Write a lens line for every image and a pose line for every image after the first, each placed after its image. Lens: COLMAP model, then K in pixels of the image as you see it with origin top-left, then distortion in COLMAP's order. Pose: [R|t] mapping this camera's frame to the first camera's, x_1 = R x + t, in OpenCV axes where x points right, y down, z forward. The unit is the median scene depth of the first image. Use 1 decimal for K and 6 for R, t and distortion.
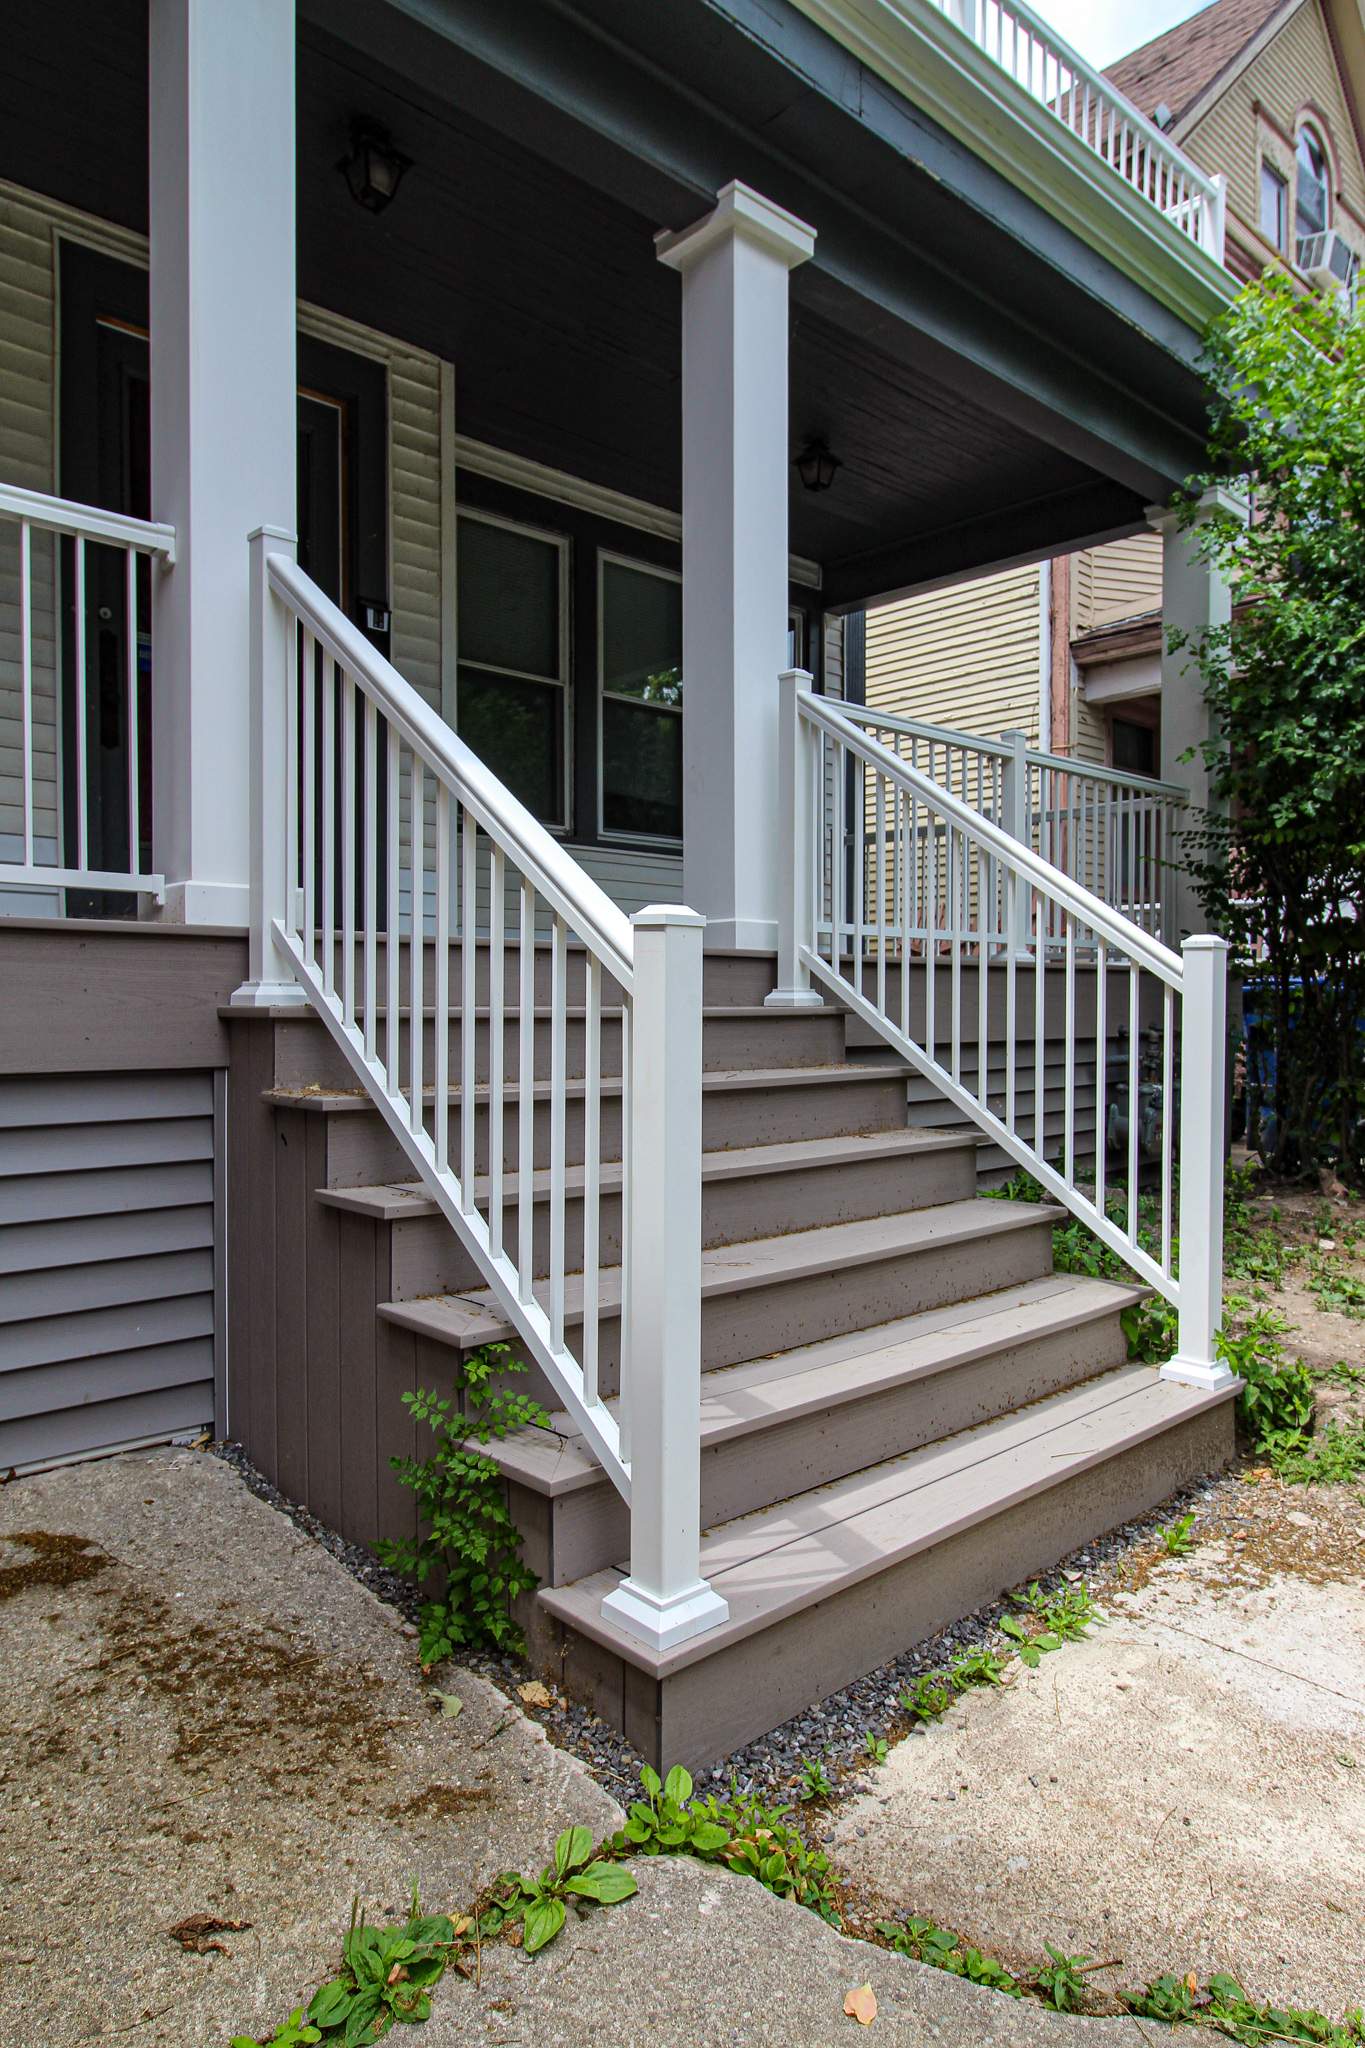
lens RADIAL K [[1332.9, 0, 762.6], [0, 1332.9, 917.8], [0, 0, 1]] dist [0.009242, 0.002494]
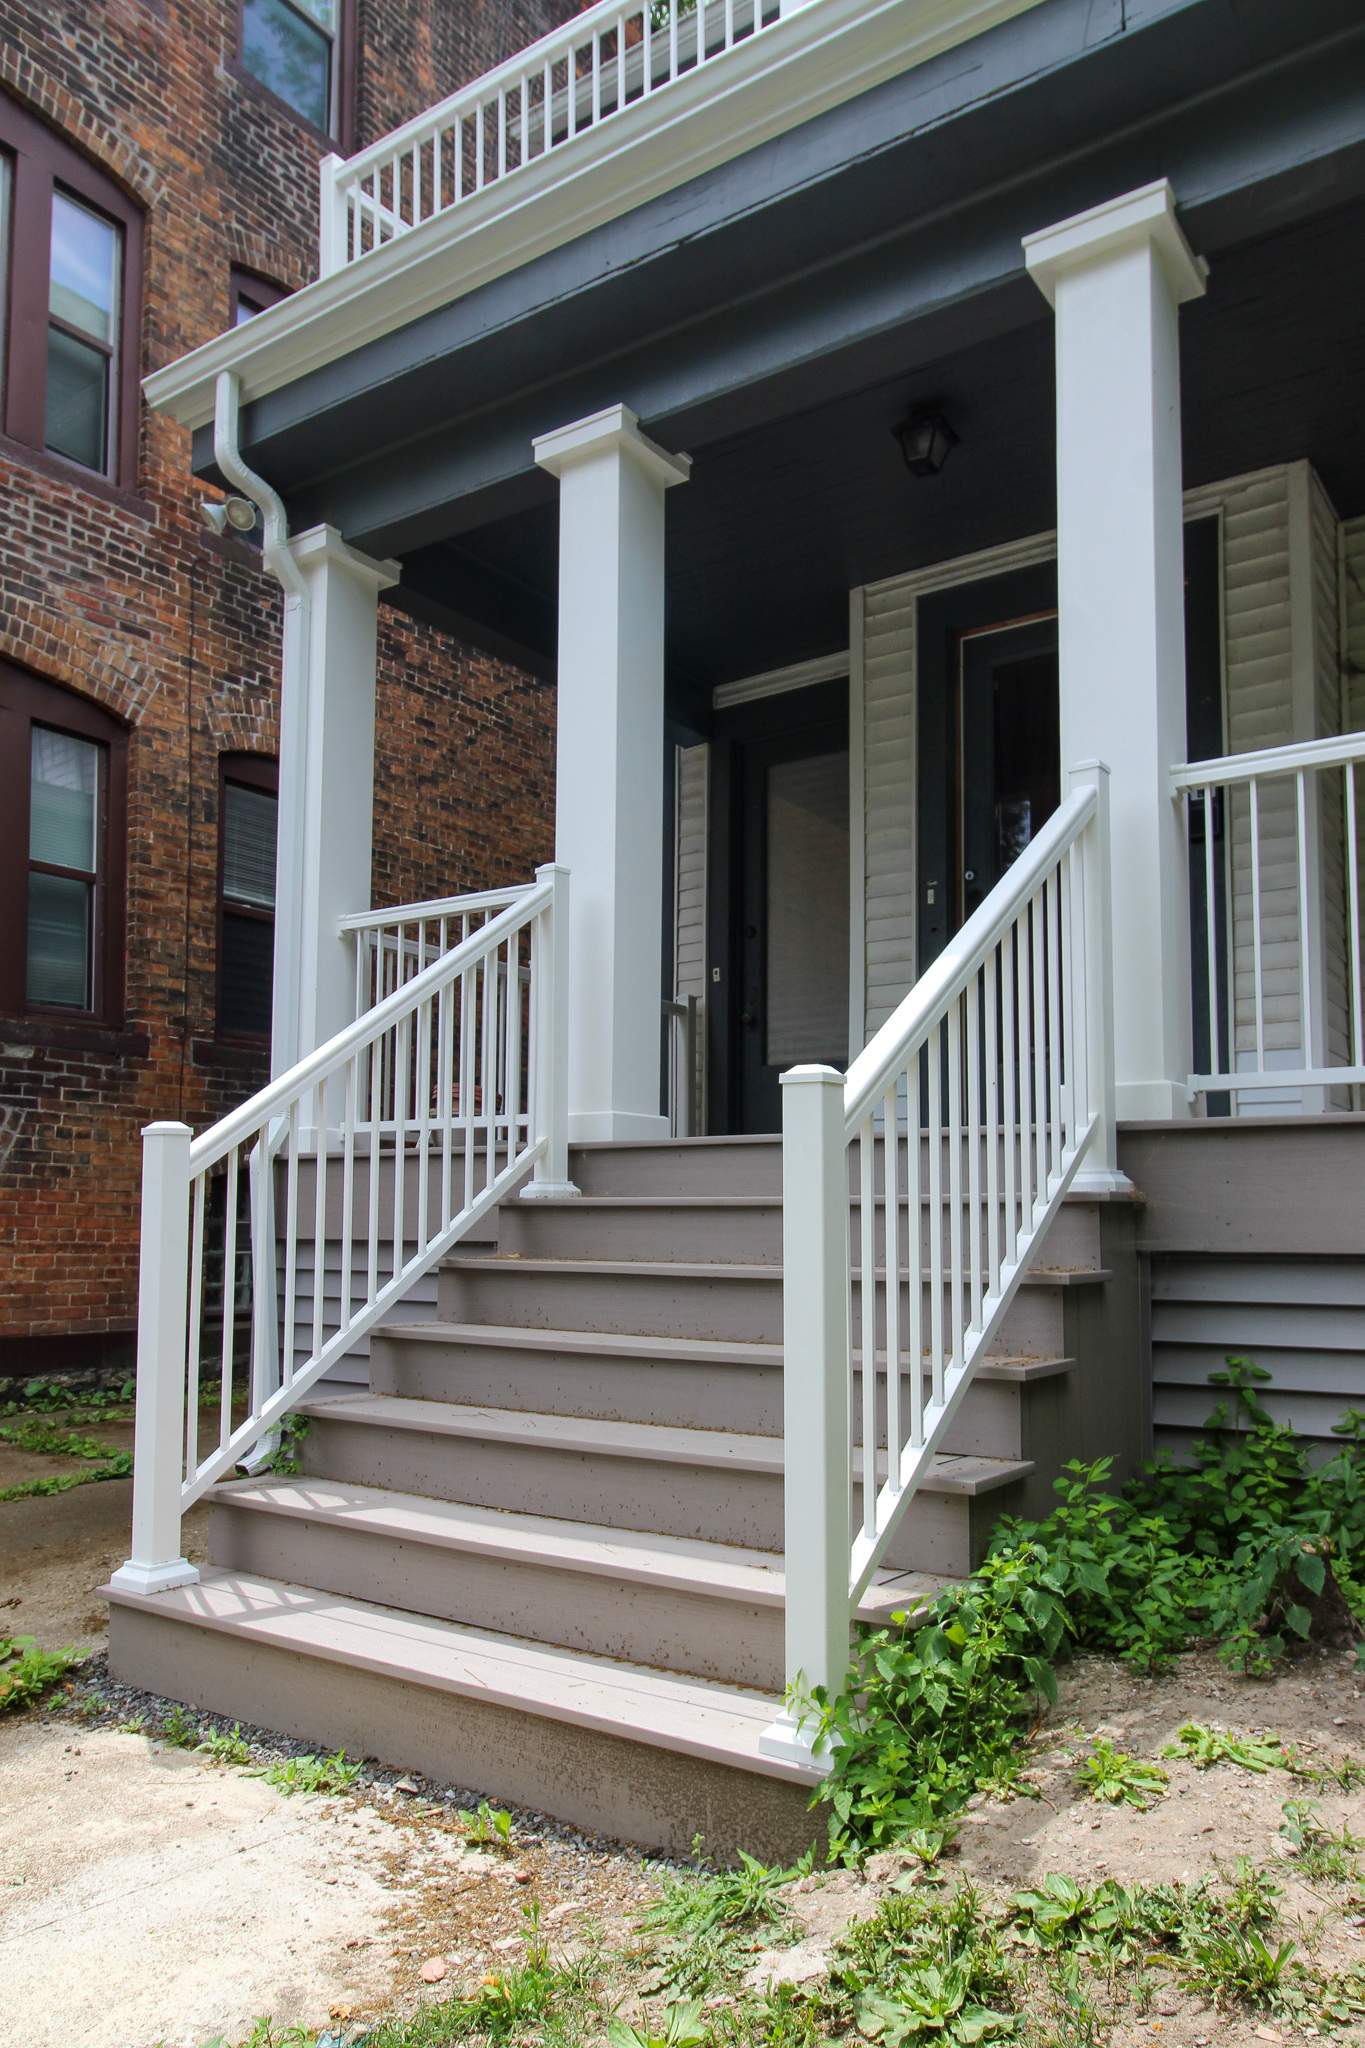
lens RADIAL K [[1363.4, 0, 681.3], [0, 1363.4, 1086.5], [0, 0, 1]] dist [0.016213, -0.013848]
pose [[0.168820, -0.084627, -0.982007, 1.114486], [0.062453, 0.995224, -0.075029, 0.067342], [0.983666, -0.048663, 0.173299, 0.913623]]
